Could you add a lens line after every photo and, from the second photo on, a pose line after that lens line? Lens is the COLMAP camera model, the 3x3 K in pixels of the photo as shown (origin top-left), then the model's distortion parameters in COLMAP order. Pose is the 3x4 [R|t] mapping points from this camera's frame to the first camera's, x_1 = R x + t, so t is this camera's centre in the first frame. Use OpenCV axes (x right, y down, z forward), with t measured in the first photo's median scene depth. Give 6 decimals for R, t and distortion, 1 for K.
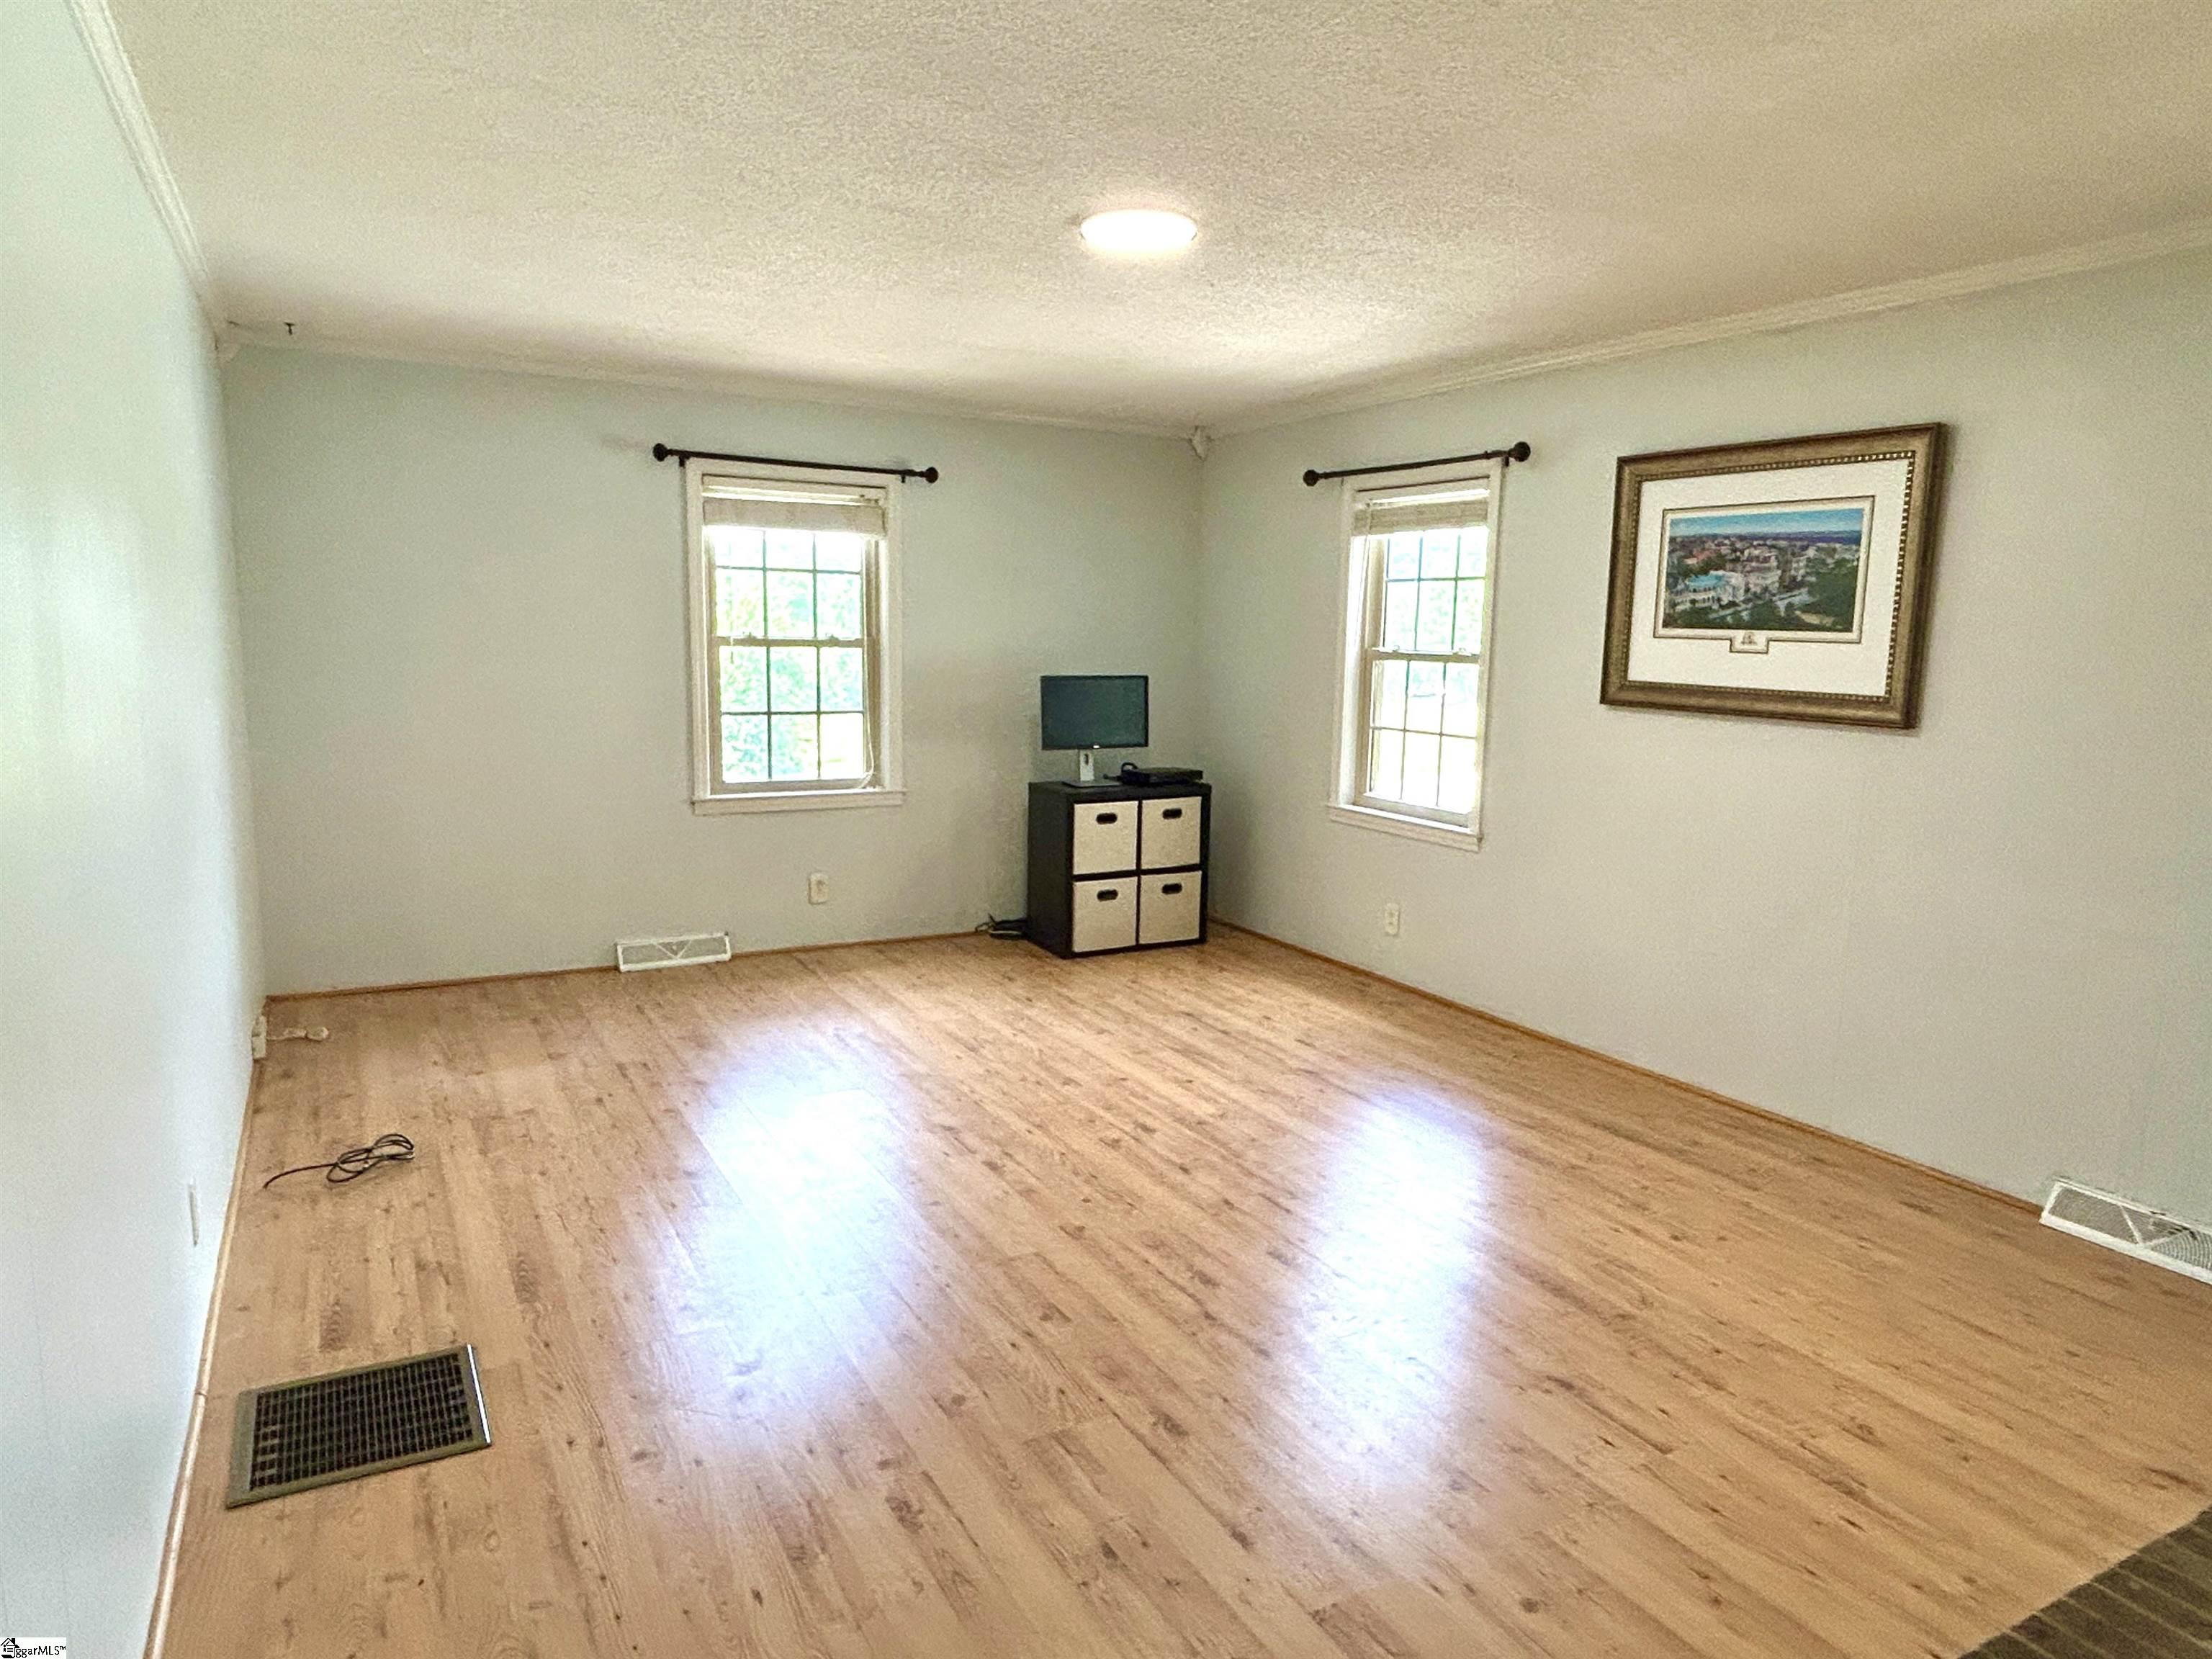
lens RADIAL K [[1380.1, 0, 1126.1], [0, 1380.1, 838.0], [0, 0, 1]] dist [-0.005658, -0.001496]
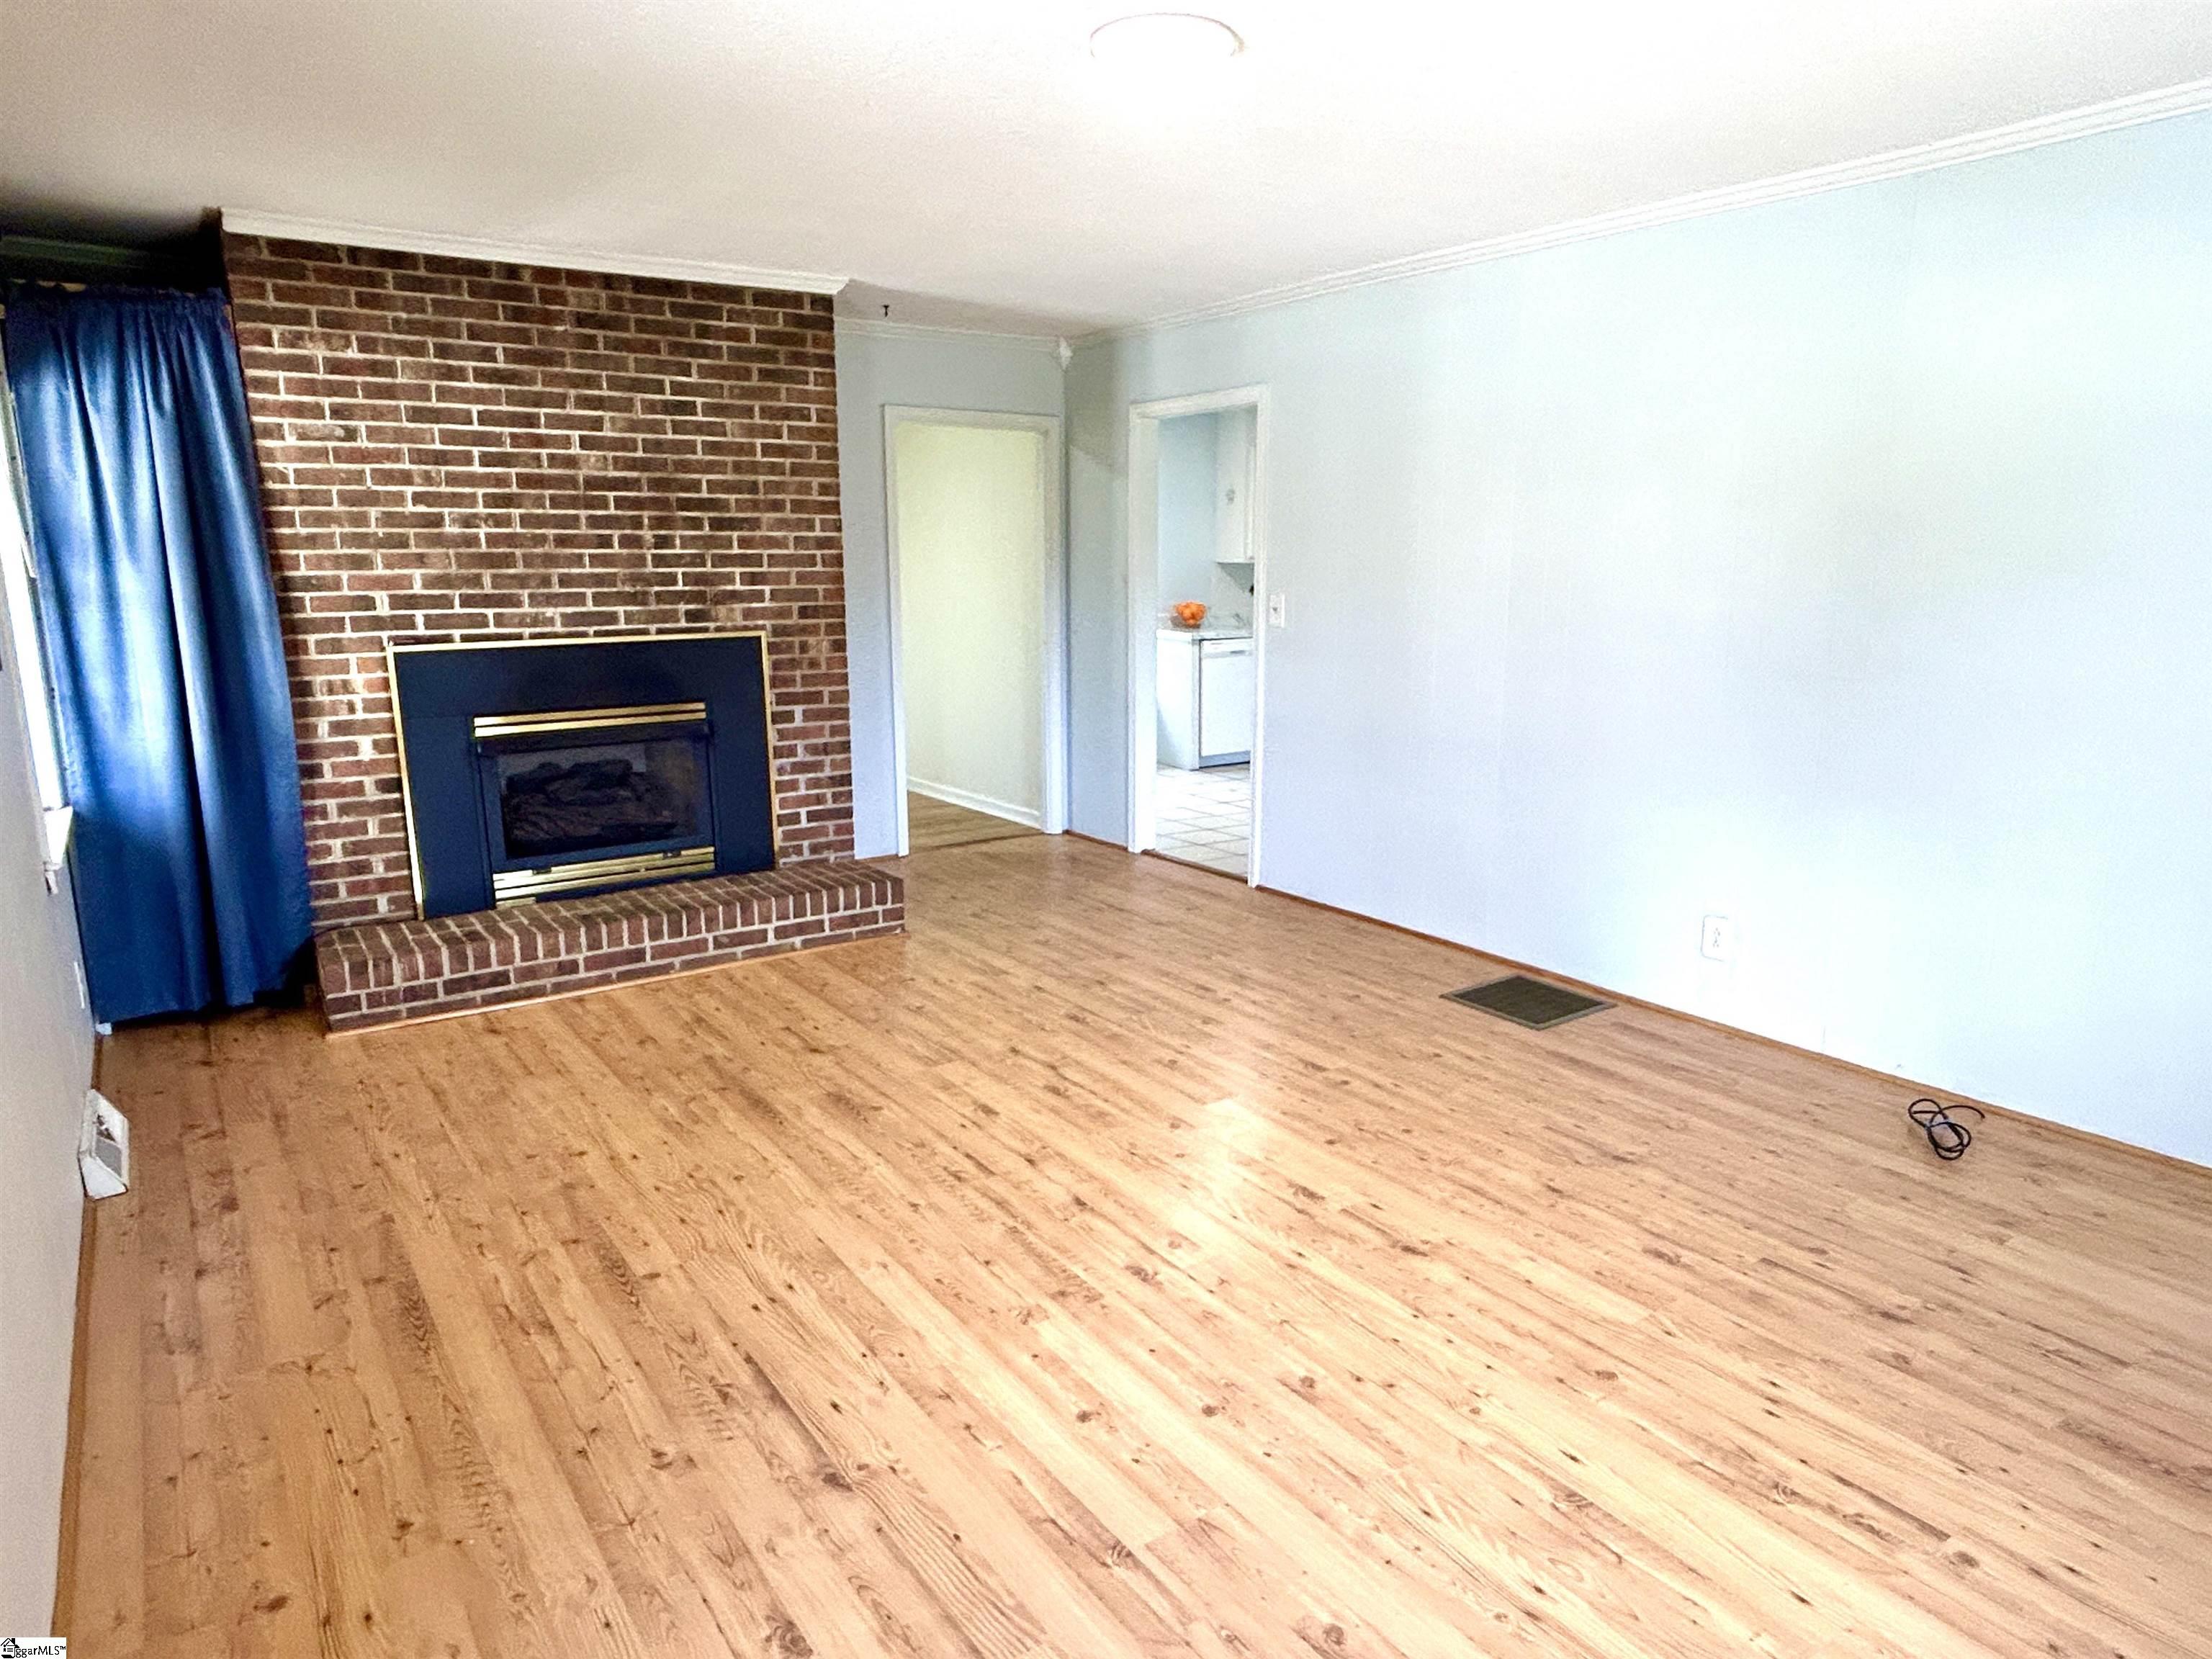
lens RADIAL K [[1380.1, 0, 1107.5], [0, 1380.1, 844.6], [0, 0, 1]] dist [-0.005658, -0.001496]
pose [[-0.995588, 0.001463, -0.093822, 0.095915], [-0.031758, 0.935618, 0.351582, -0.234428], [0.088296, 0.353010, -0.931444, 1.578583]]
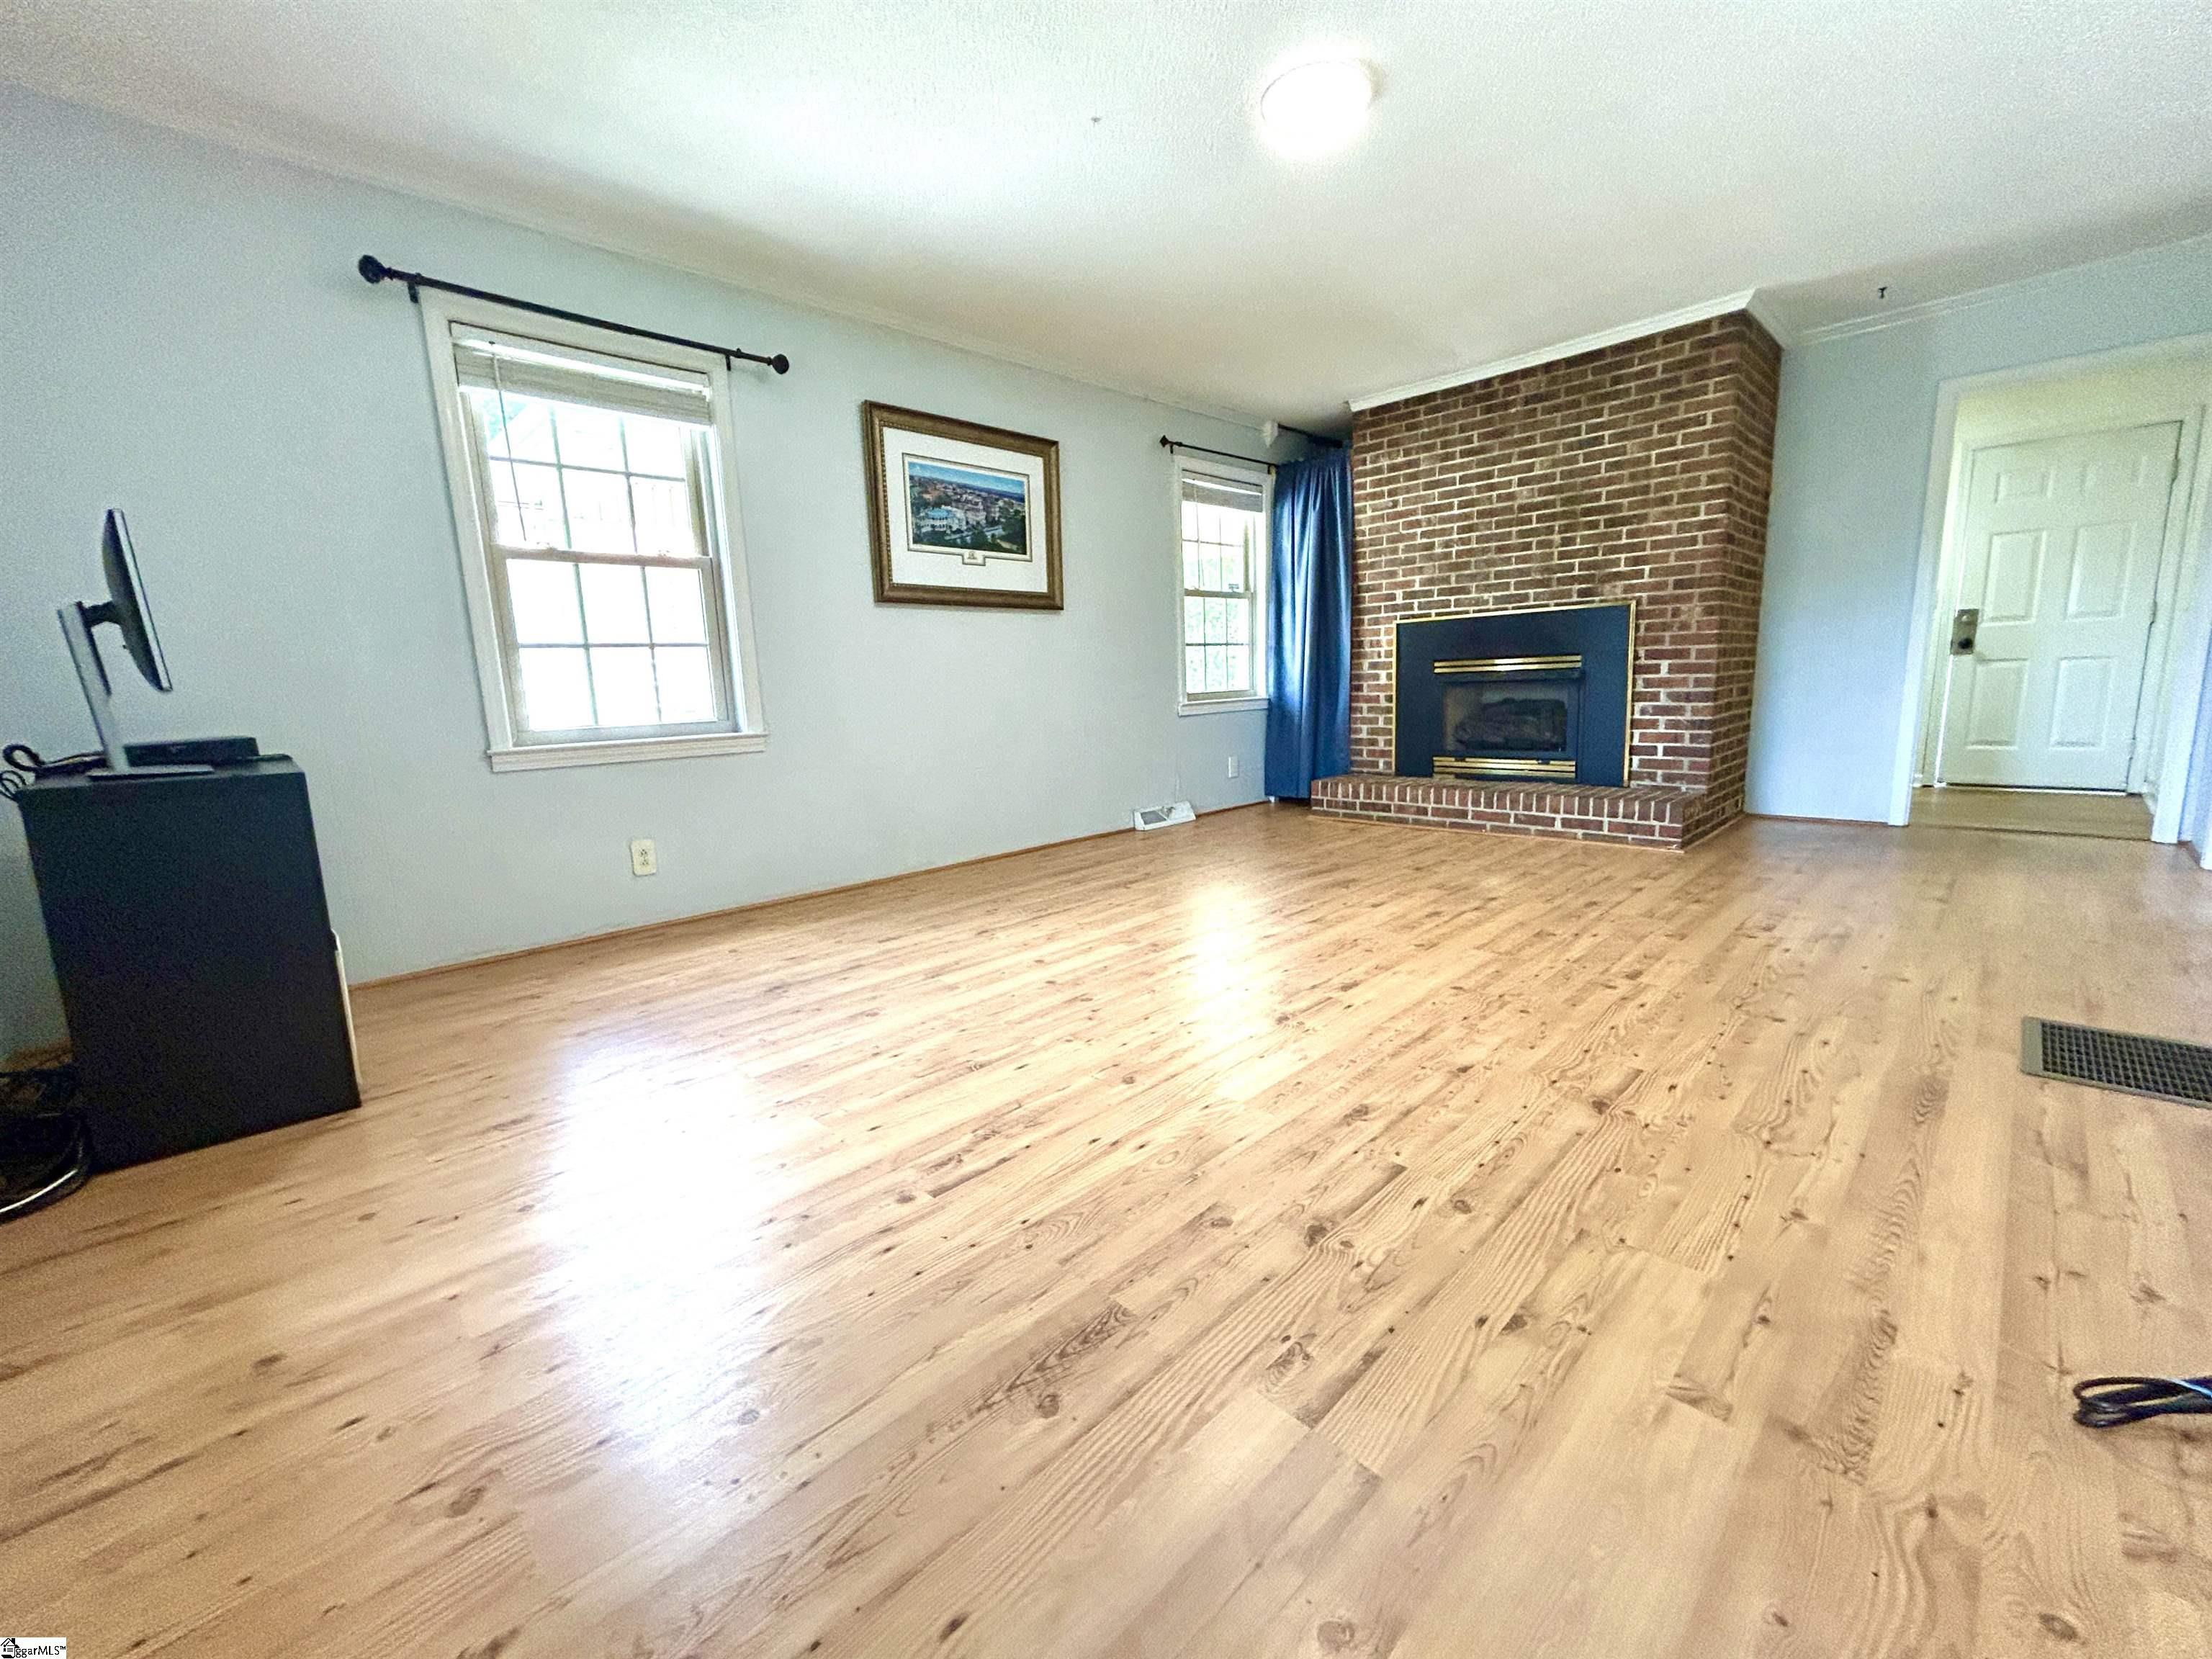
lens RADIAL K [[903.2, 0, 1103.9], [0, 903.2, 827.3], [0, 0, 1]] dist [0.001170, -0.000287]
pose [[-0.259528, -0.168824, 0.950865, -0.621313], [0.175944, 0.959858, 0.218443, -0.050279], [-0.949573, 0.223991, -0.219407, 1.203540]]
